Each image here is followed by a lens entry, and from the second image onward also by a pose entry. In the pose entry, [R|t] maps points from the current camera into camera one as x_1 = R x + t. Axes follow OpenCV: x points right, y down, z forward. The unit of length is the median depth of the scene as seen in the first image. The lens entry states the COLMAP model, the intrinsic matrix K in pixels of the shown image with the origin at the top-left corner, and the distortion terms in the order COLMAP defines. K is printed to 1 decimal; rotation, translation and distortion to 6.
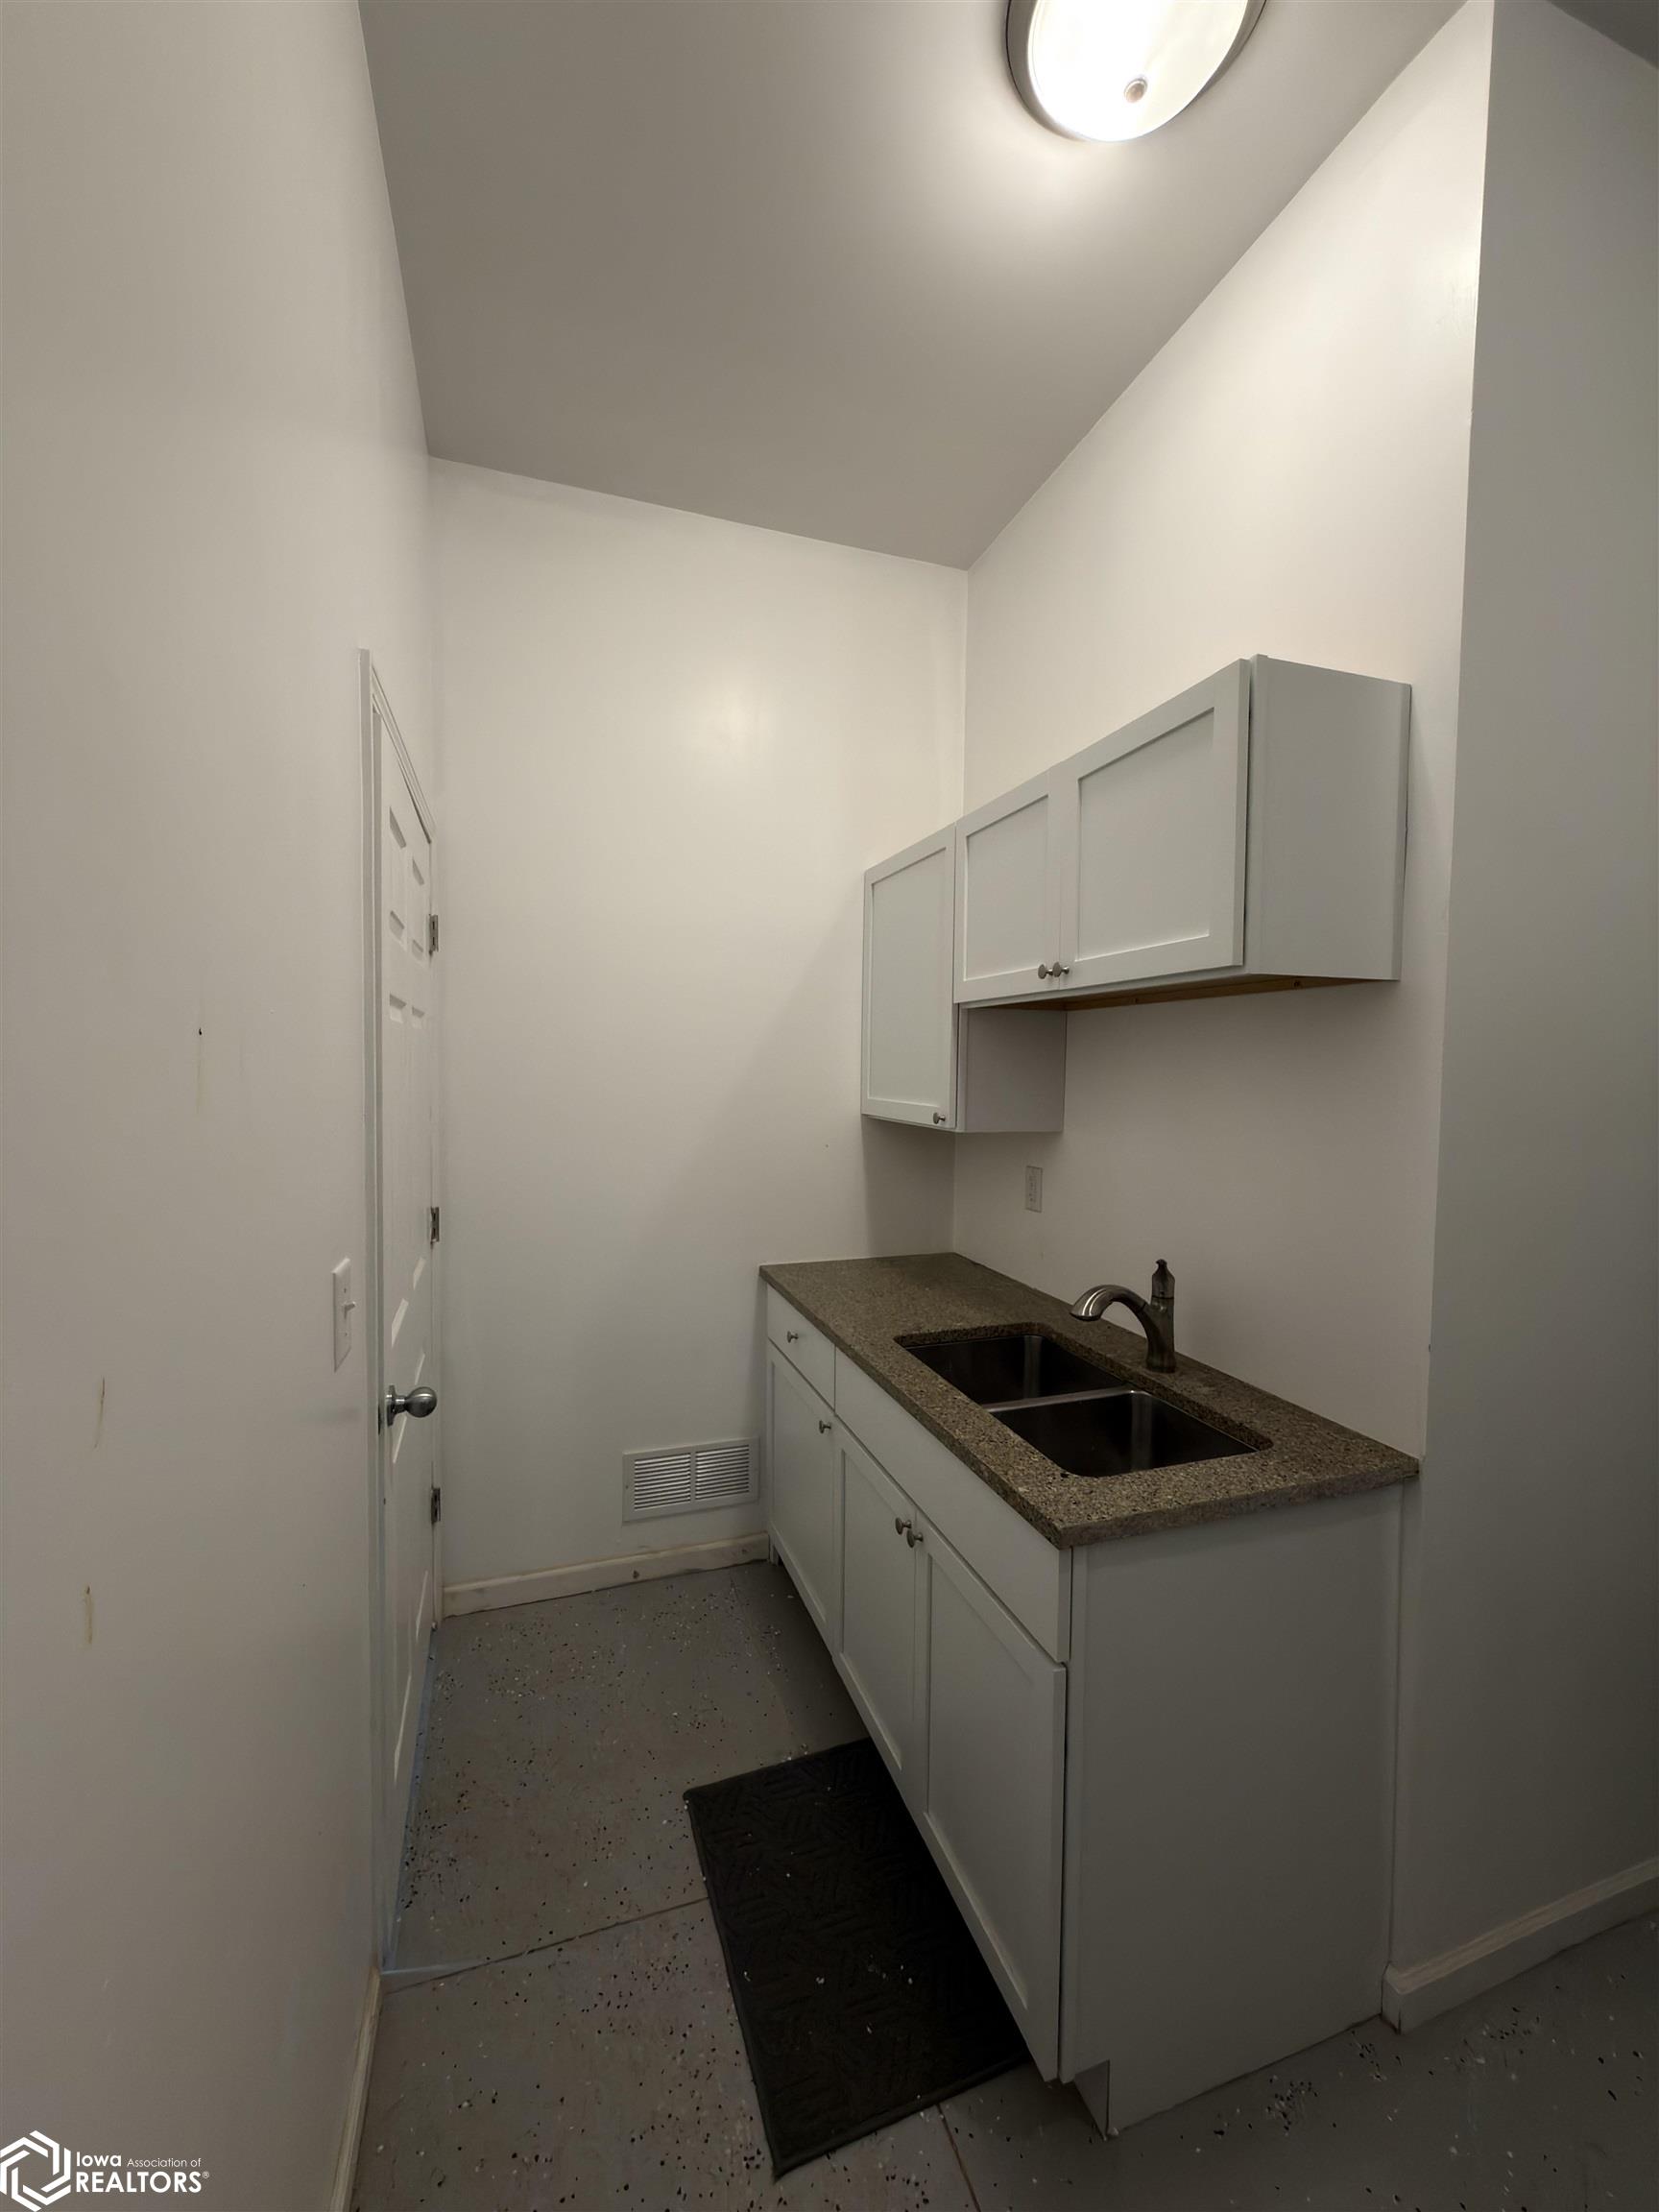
lens RADIAL K [[883.3, 0, 830.2], [0, 883.3, 1103.9], [0, 0, 1]] dist [-0.000798, 0.000565]
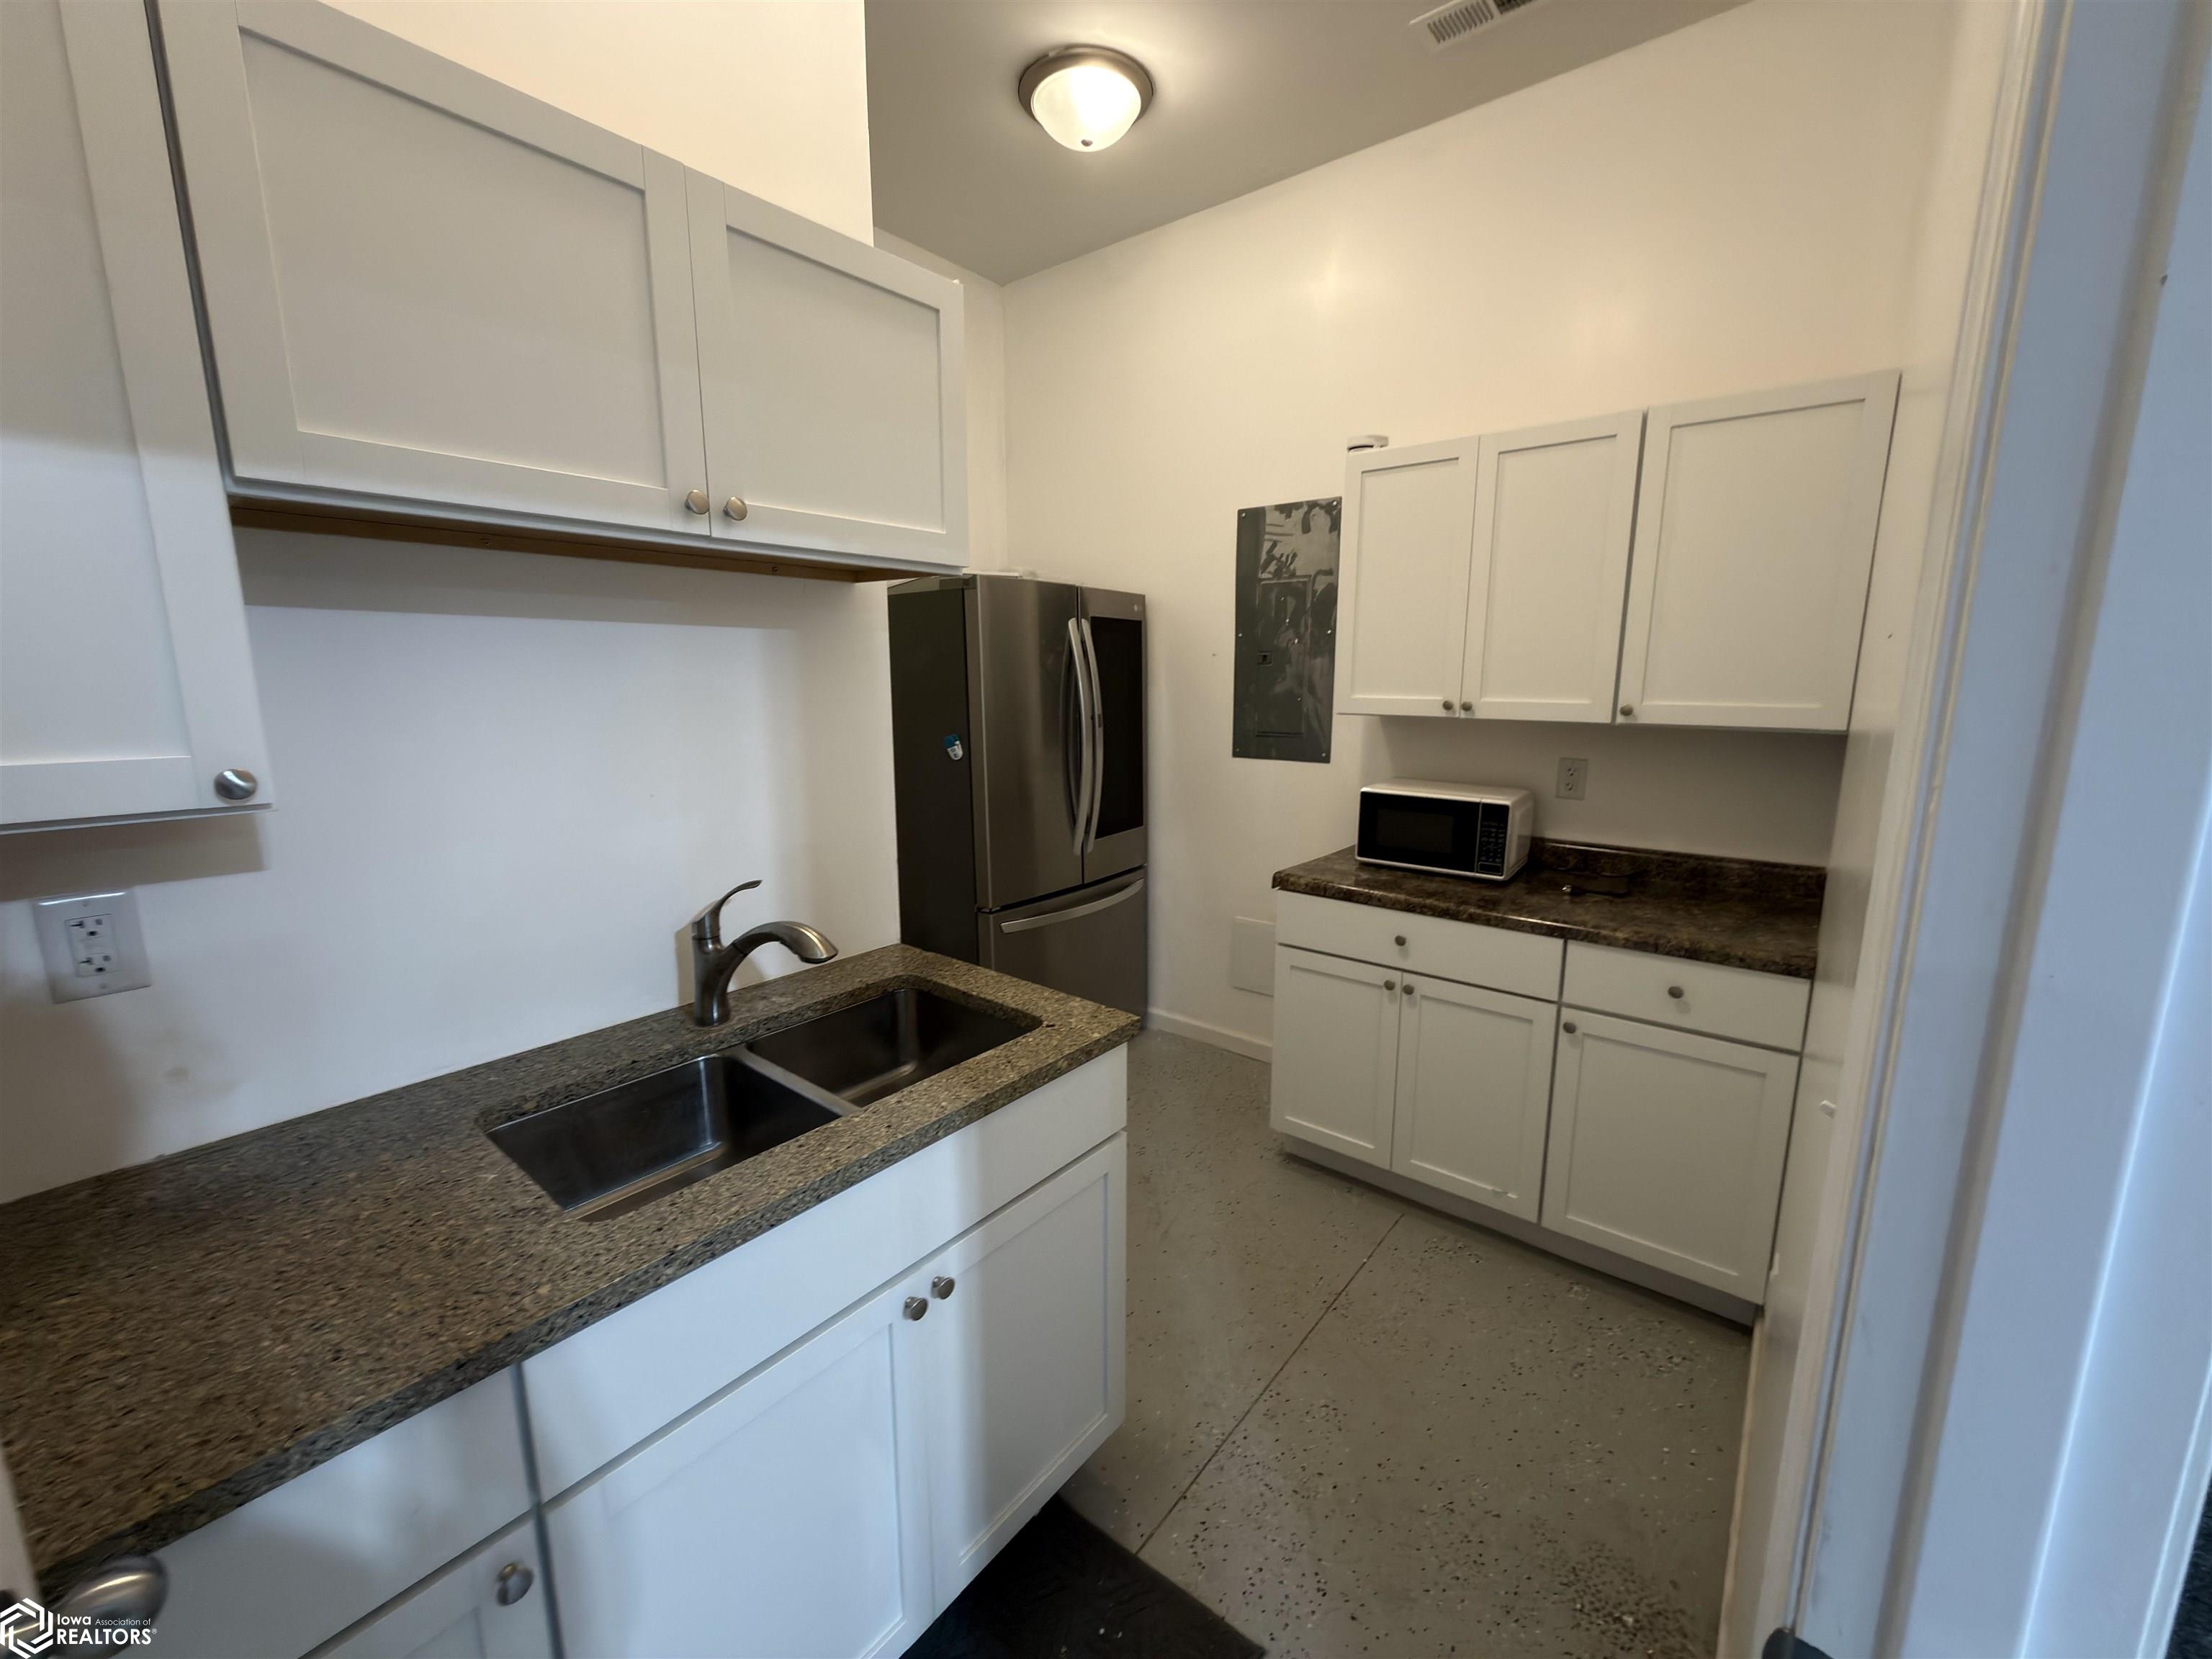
lens RADIAL K [[883.3, 0, 1107.4], [0, 883.3, 830.4], [0, 0, 1]] dist [-0.000798, 0.000565]
pose [[-0.533118, -0.168365, 0.829119, -0.584562], [0.025753, 0.976315, 0.214814, -0.055229], [-0.845649, 0.135874, -0.516156, 1.303082]]
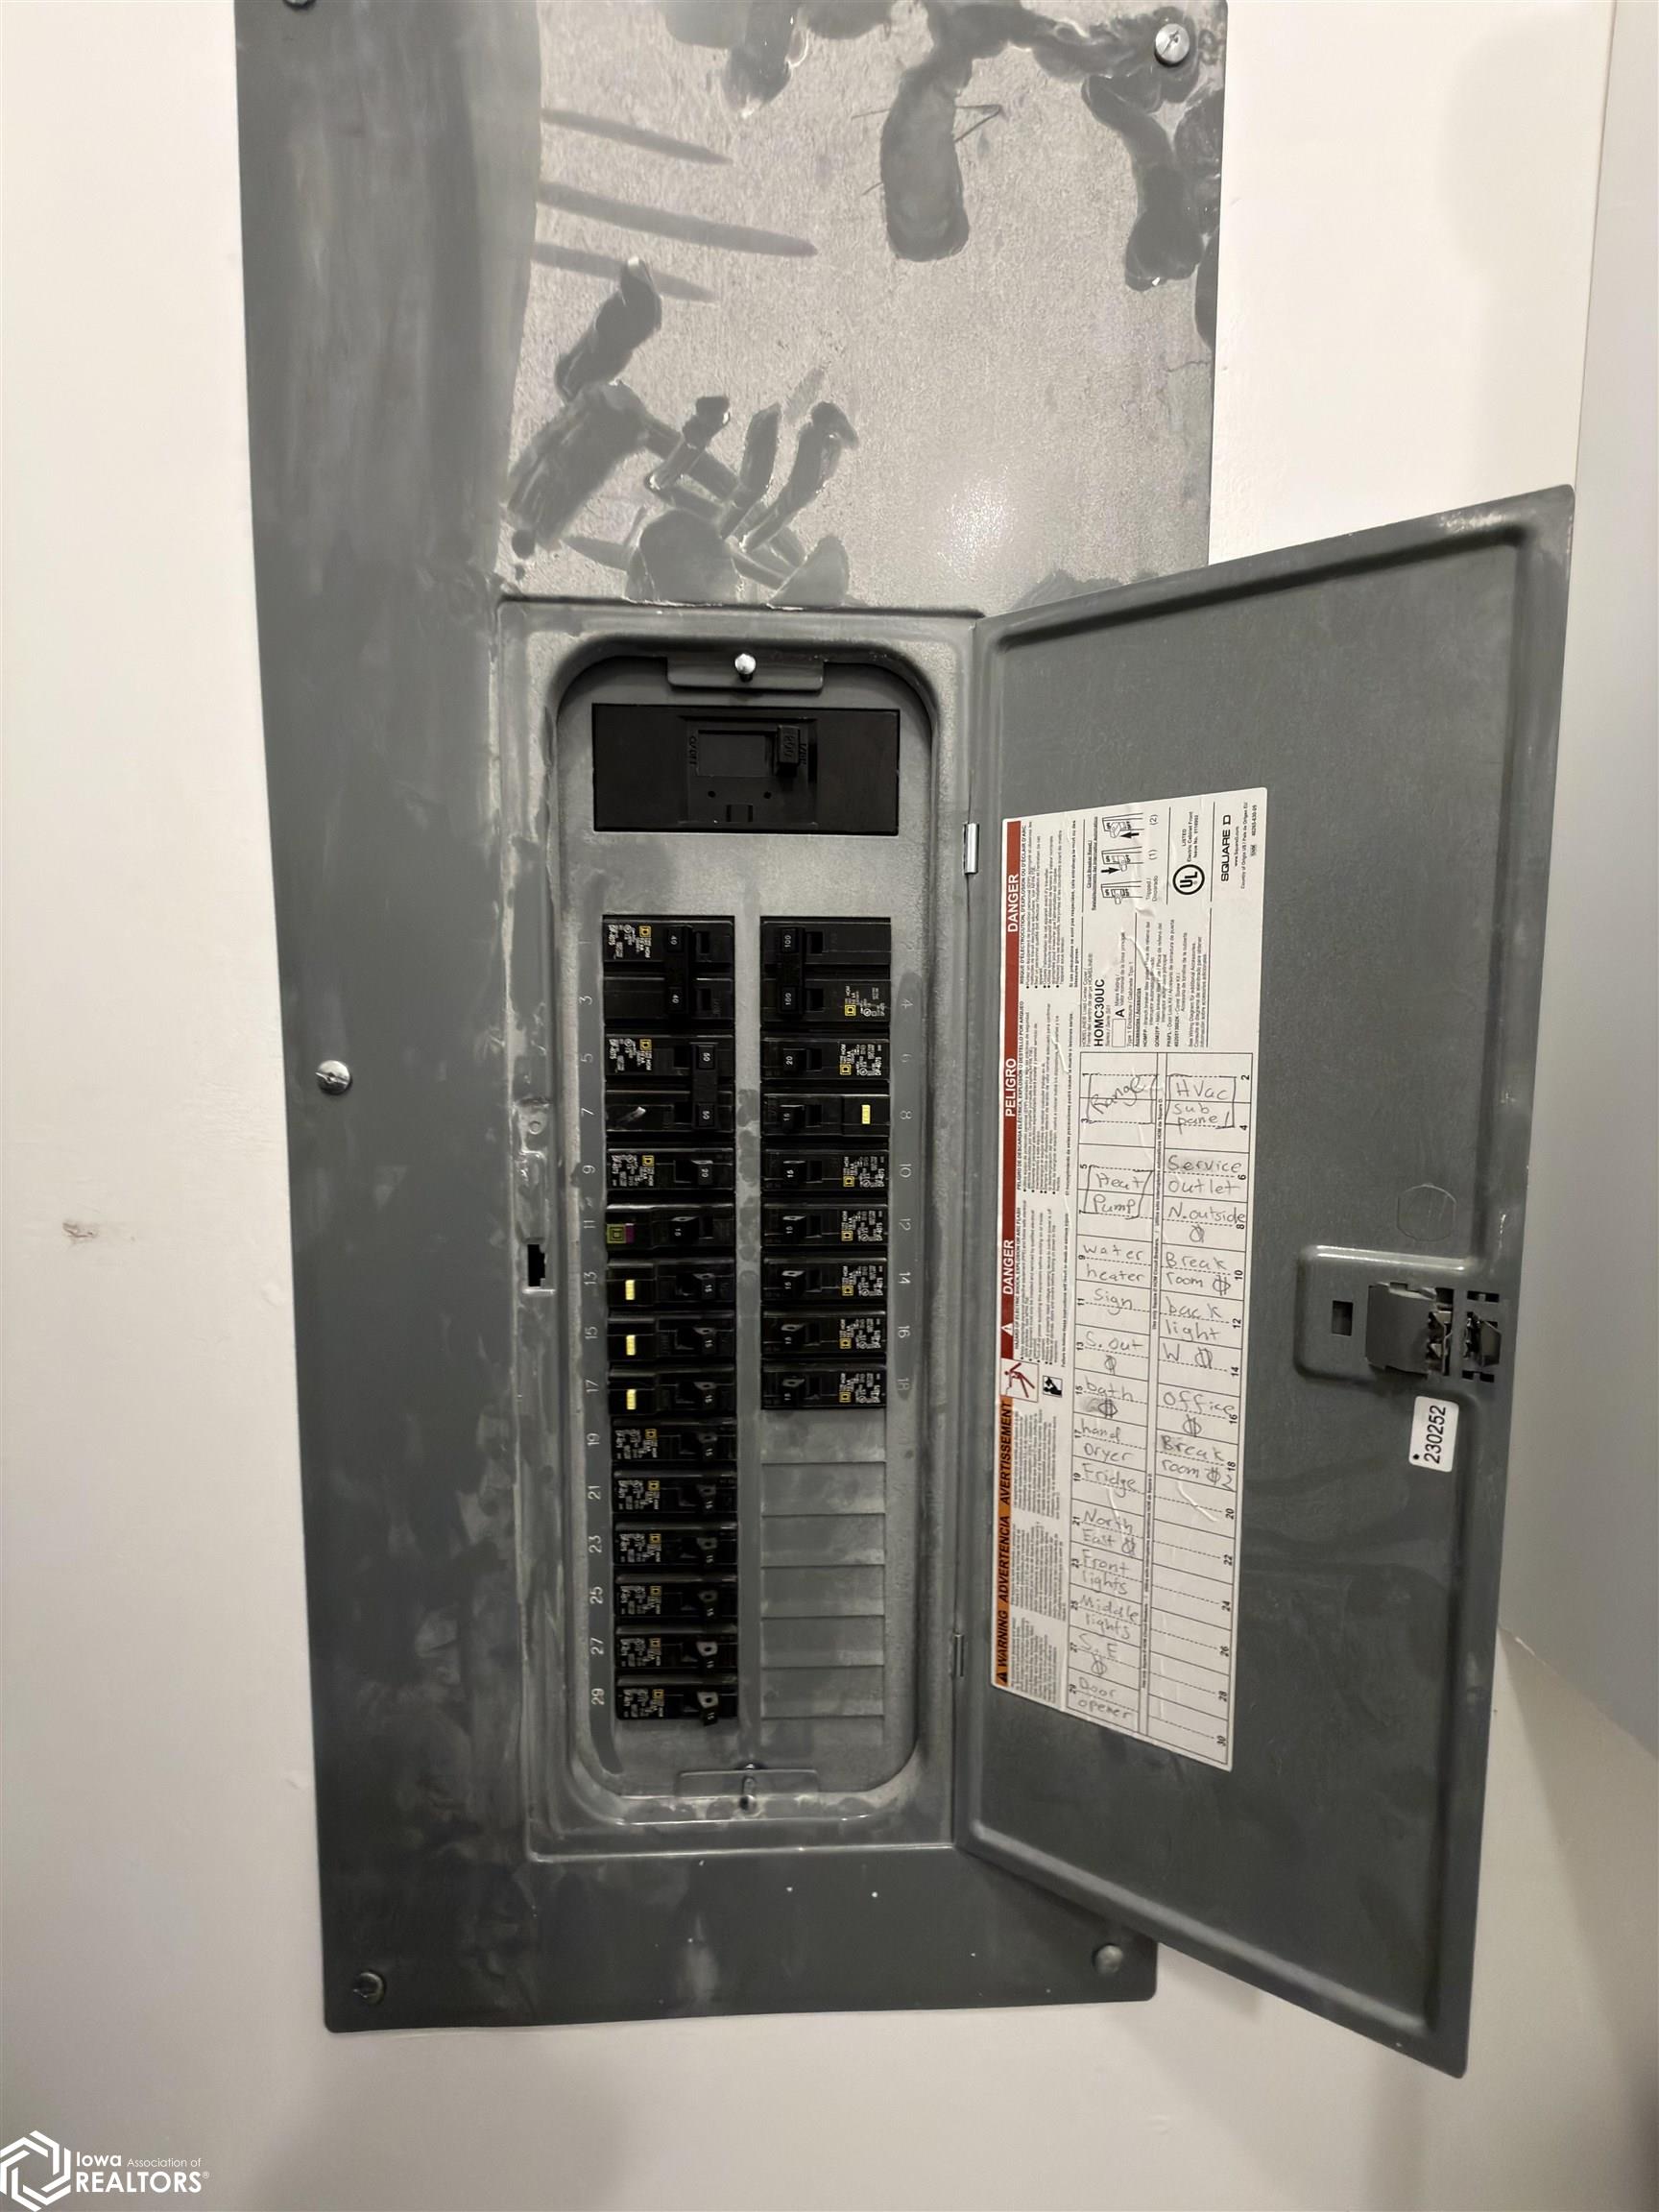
lens RADIAL K [[883.3, 0, 832.1], [0, 883.3, 1105.2], [0, 0, 1]] dist [-0.000798, 0.000565]
pose [[-0.957860, -0.043353, 0.283946, 0.889332], [-0.009535, 0.992799, 0.119415, -0.070554], [-0.287078, 0.111675, -0.951375, 0.062716]]
